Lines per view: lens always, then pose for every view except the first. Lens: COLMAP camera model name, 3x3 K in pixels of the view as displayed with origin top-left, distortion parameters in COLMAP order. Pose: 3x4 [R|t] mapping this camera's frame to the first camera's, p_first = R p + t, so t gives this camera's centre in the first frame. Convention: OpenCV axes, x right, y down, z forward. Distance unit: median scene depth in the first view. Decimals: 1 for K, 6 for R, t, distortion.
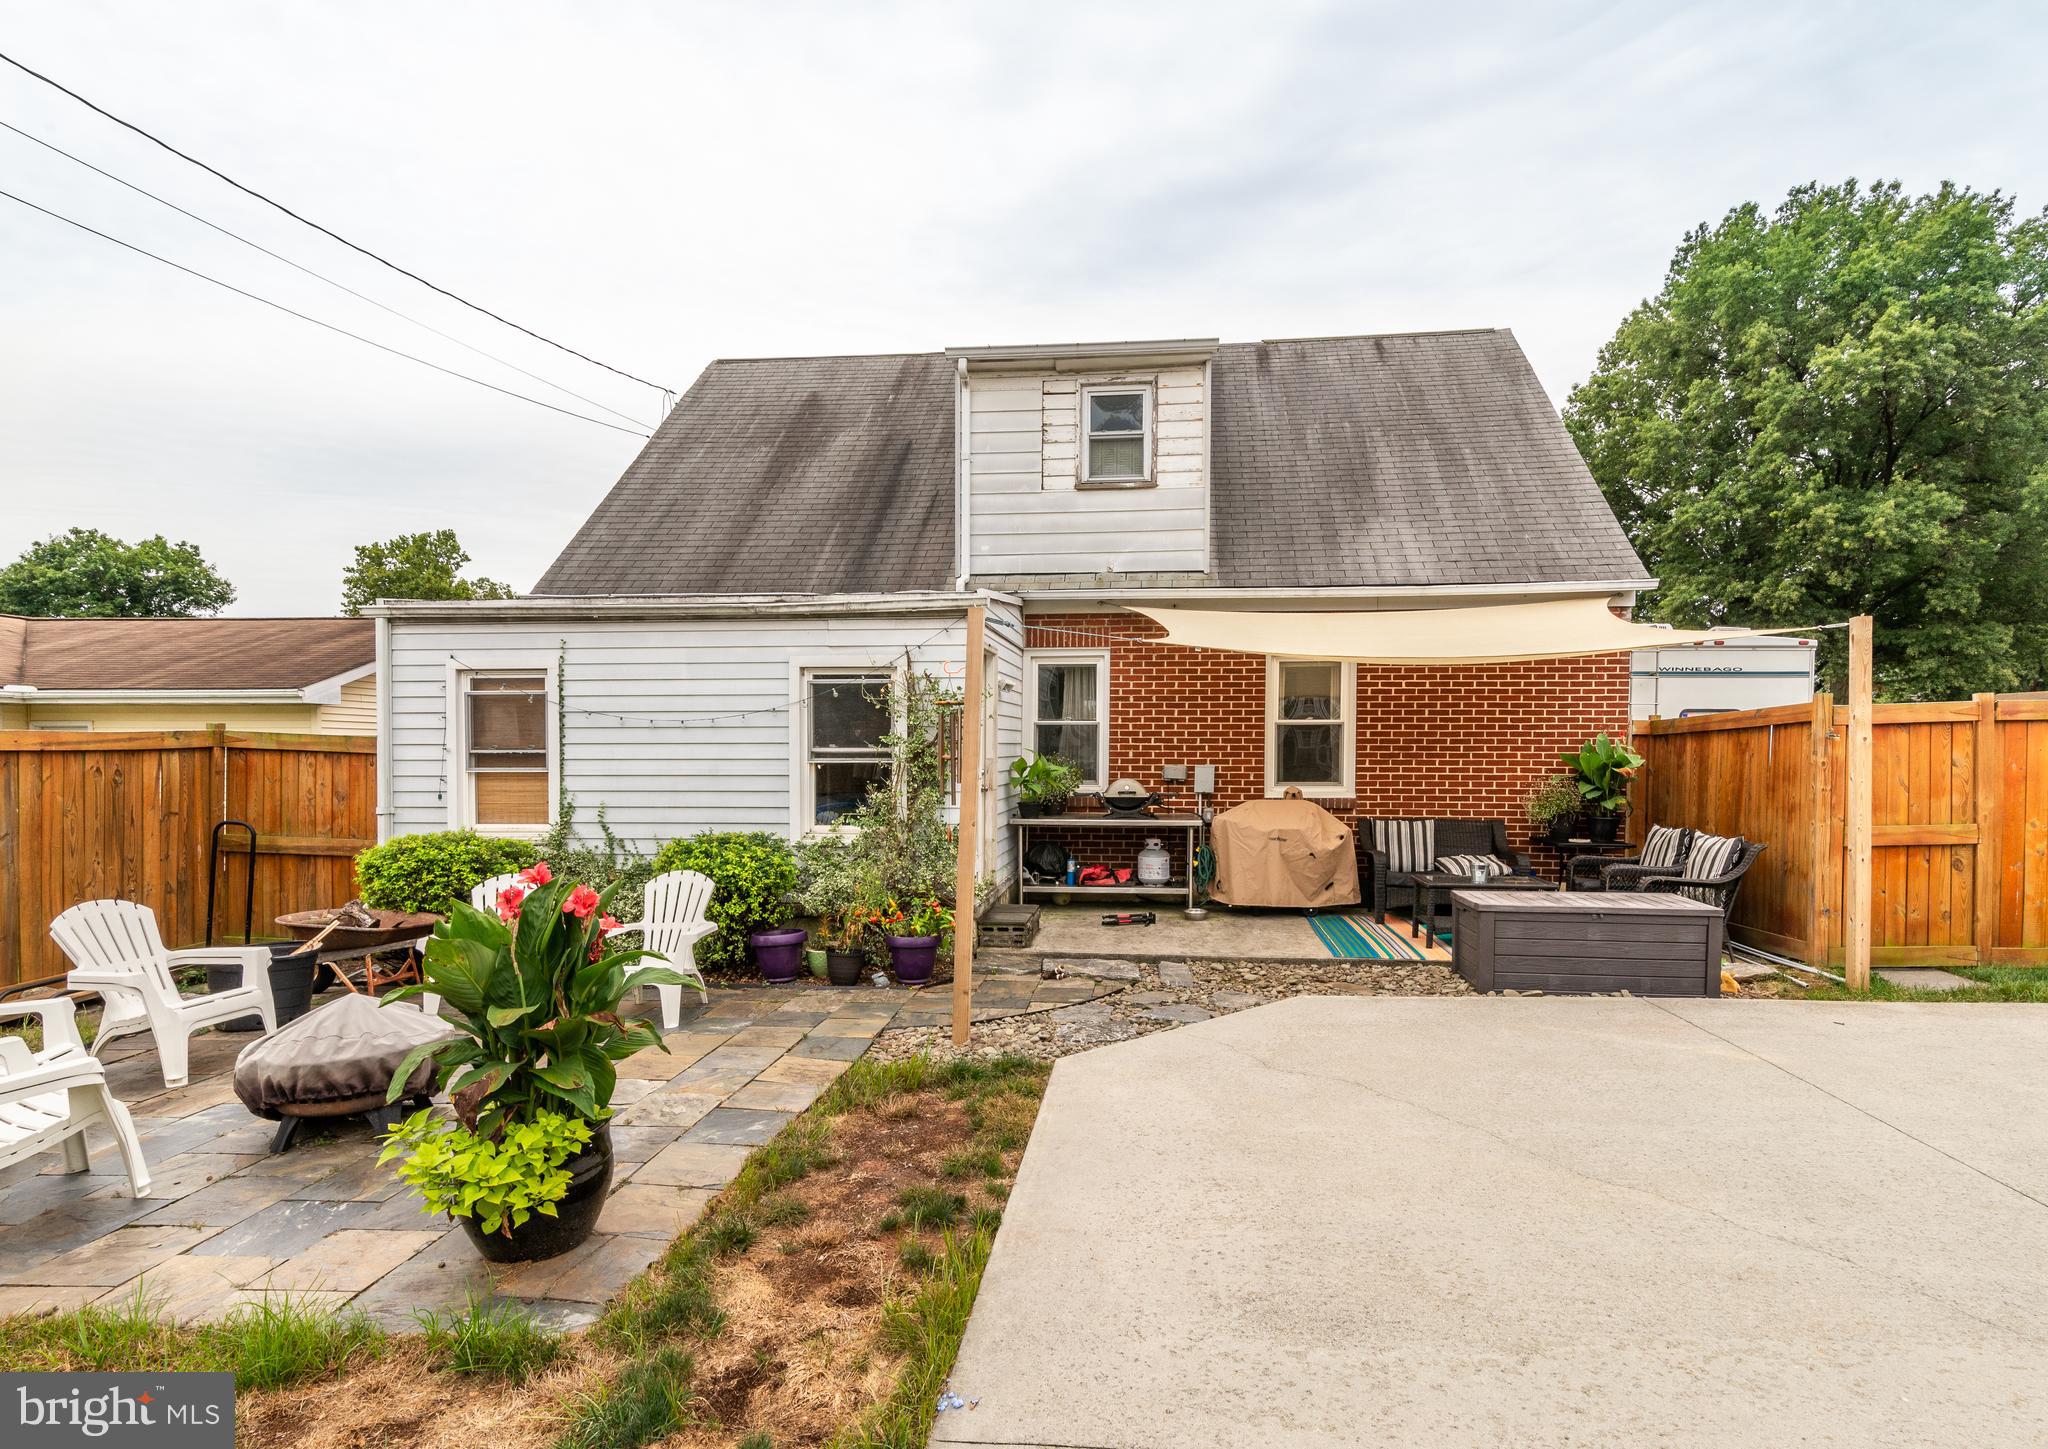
lens RADIAL K [[1075.4, 0, 1104.3], [0, 1075.4, 776.6], [0, 0, 1]] dist [0.013830, 0.002219]
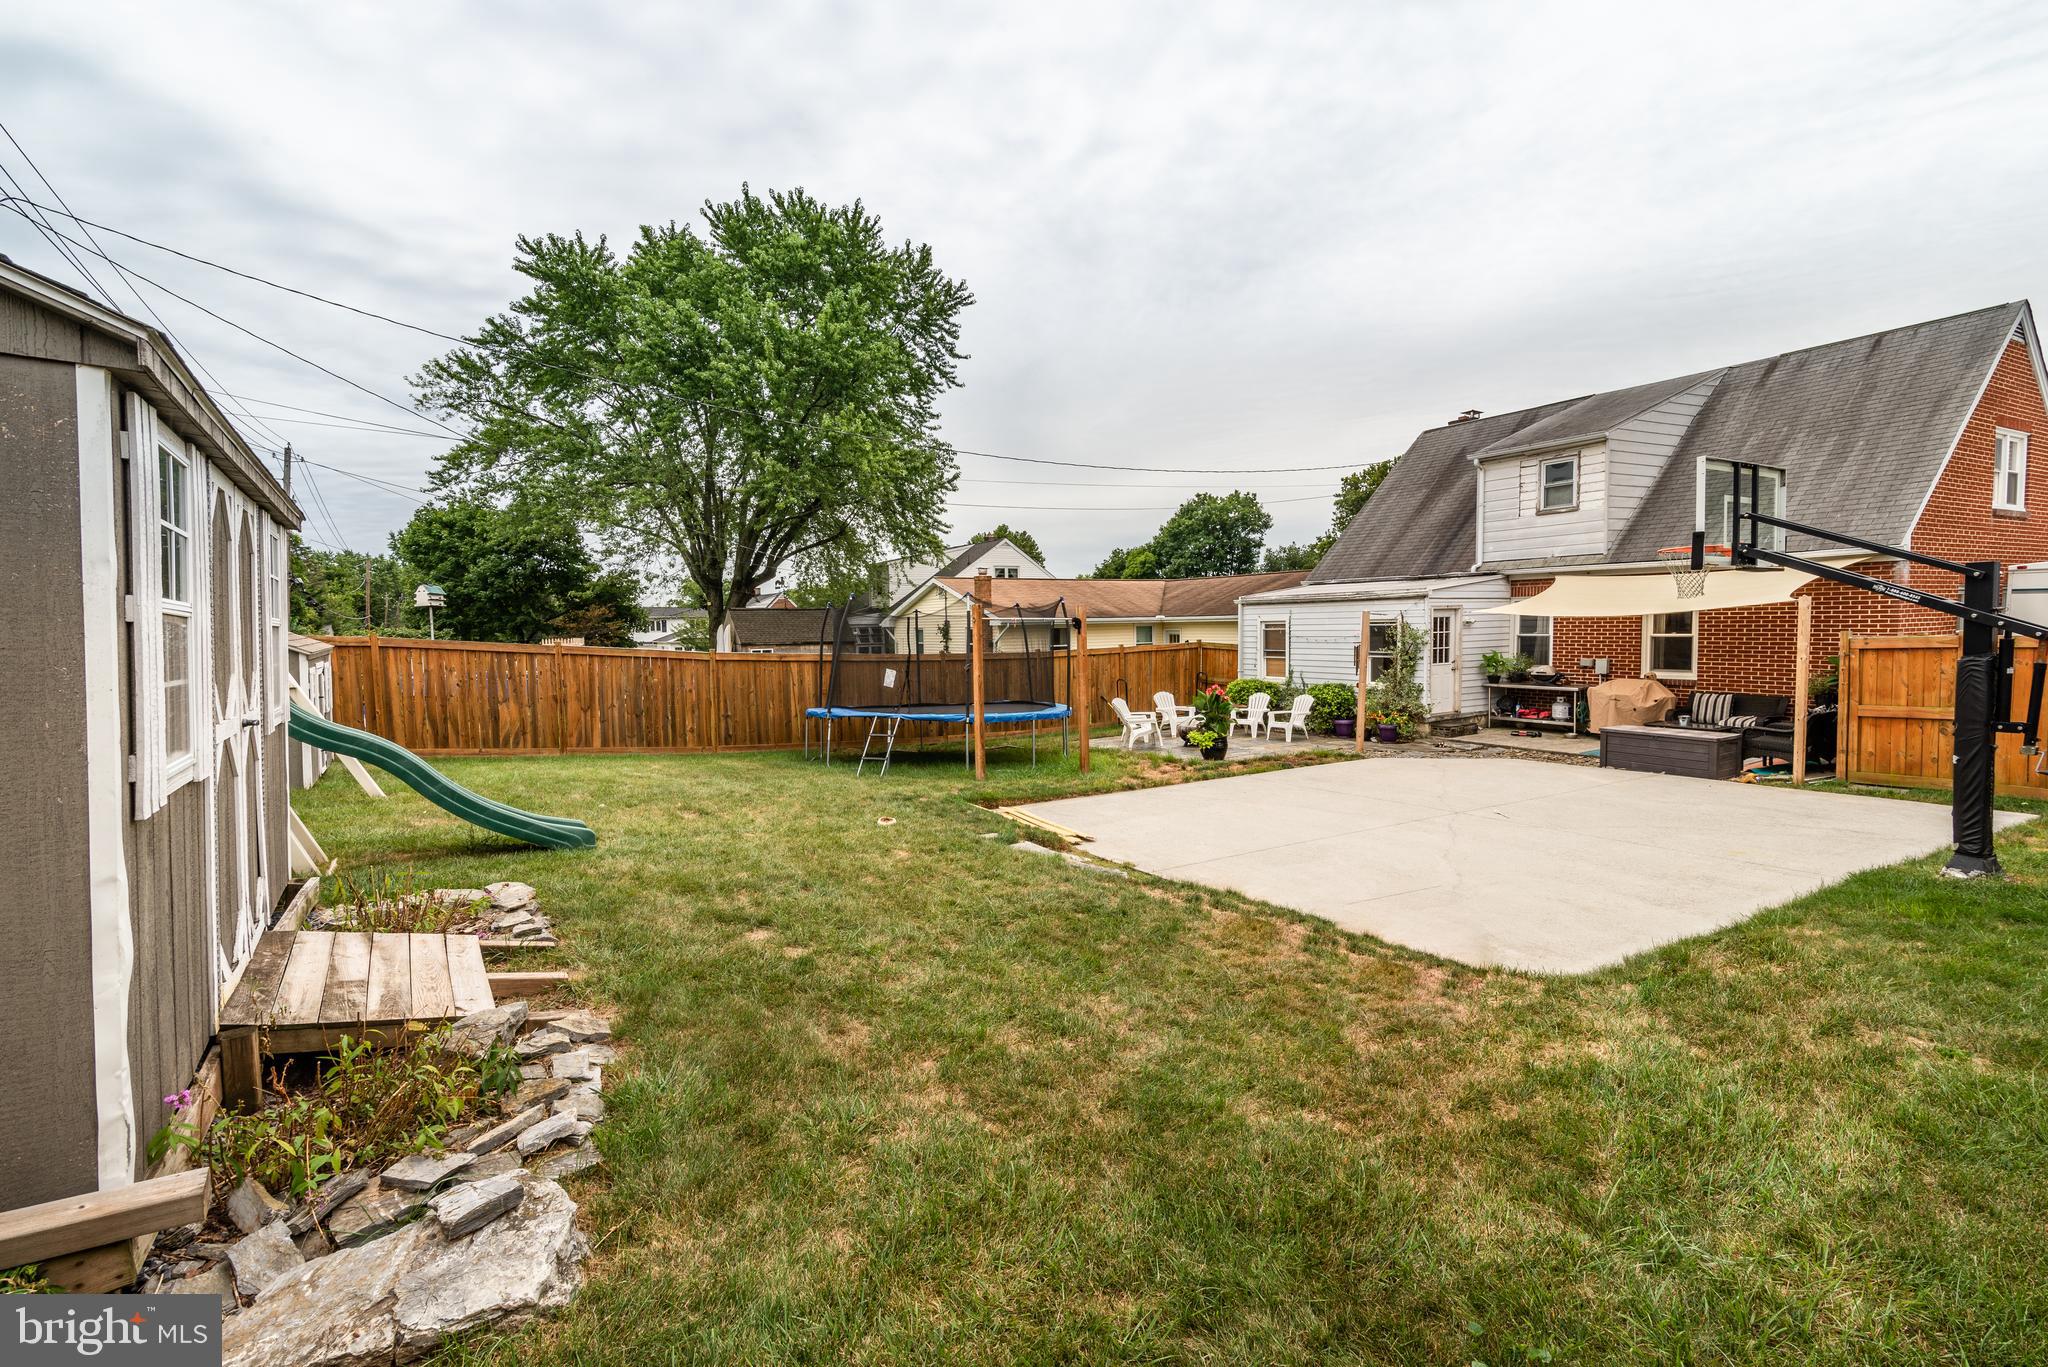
lens RADIAL K [[903.8, 0, 1026.4], [0, 903.8, 688.4], [0, 0, 1]] dist [0.009706, -0.001098]
pose [[0.586555, 0.047404, -0.808521, 0.817375], [-0.004675, 0.998467, 0.055150, -0.043553], [0.809896, -0.028569, 0.585878, -0.751365]]
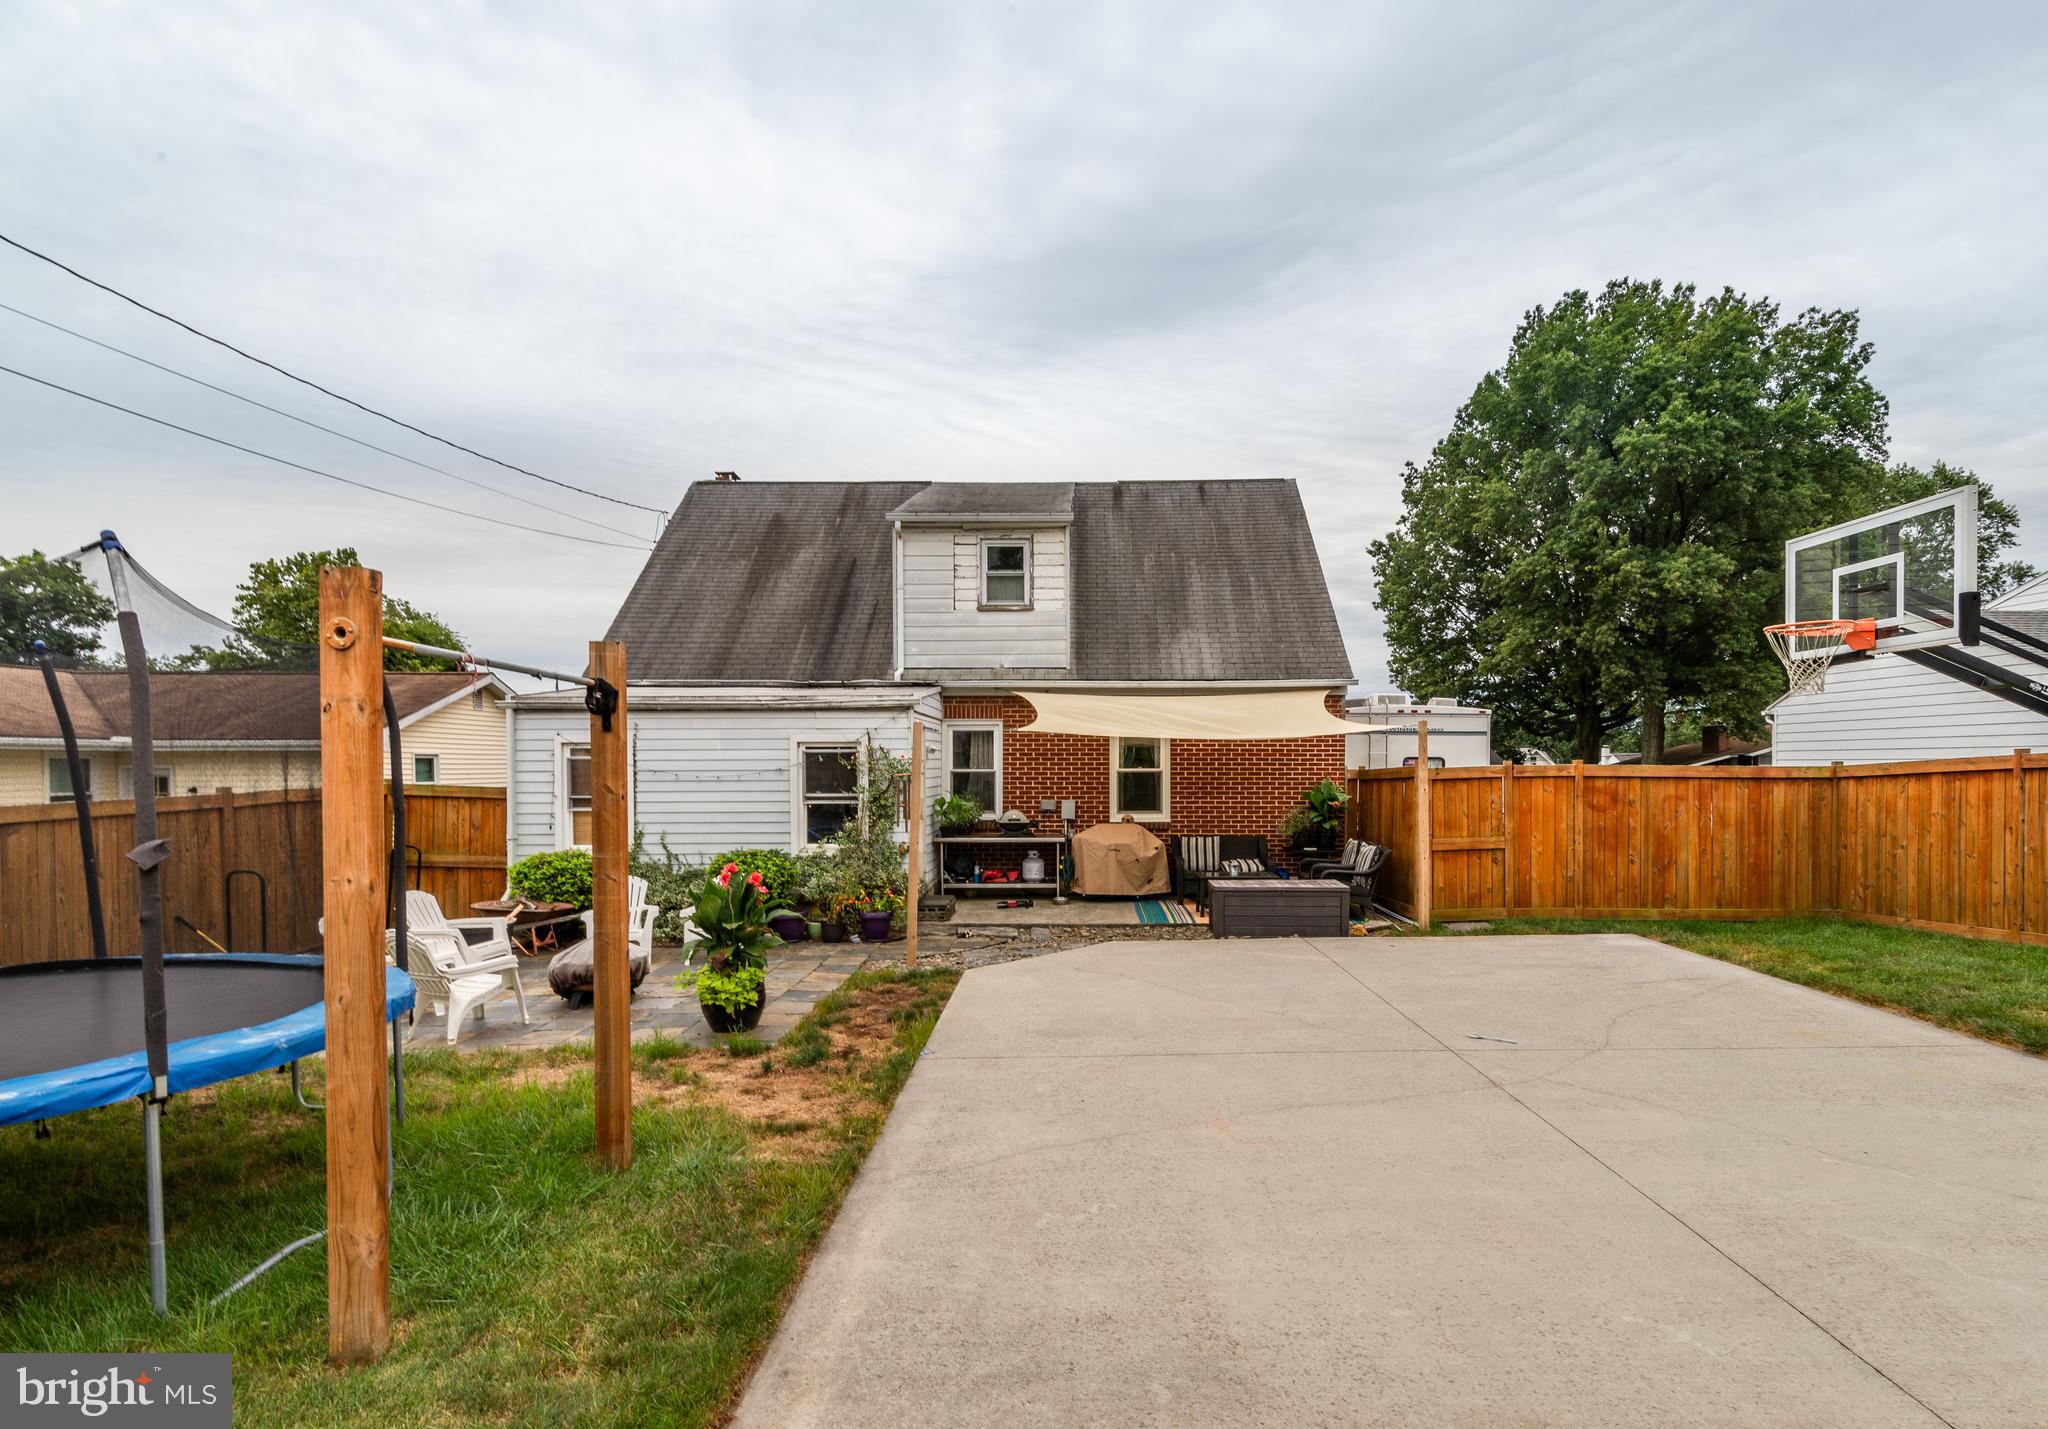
lens RADIAL K [[1001.5, 0, 1107.4], [0, 1001.5, 819.6], [0, 0, 1]] dist [-0.000685, -0.002488]
pose [[0.995757, -0.007673, 0.091702, 0.022756], [0.005424, 0.999679, 0.024753, -0.019130], [-0.091862, -0.024150, 0.995479, -0.386482]]
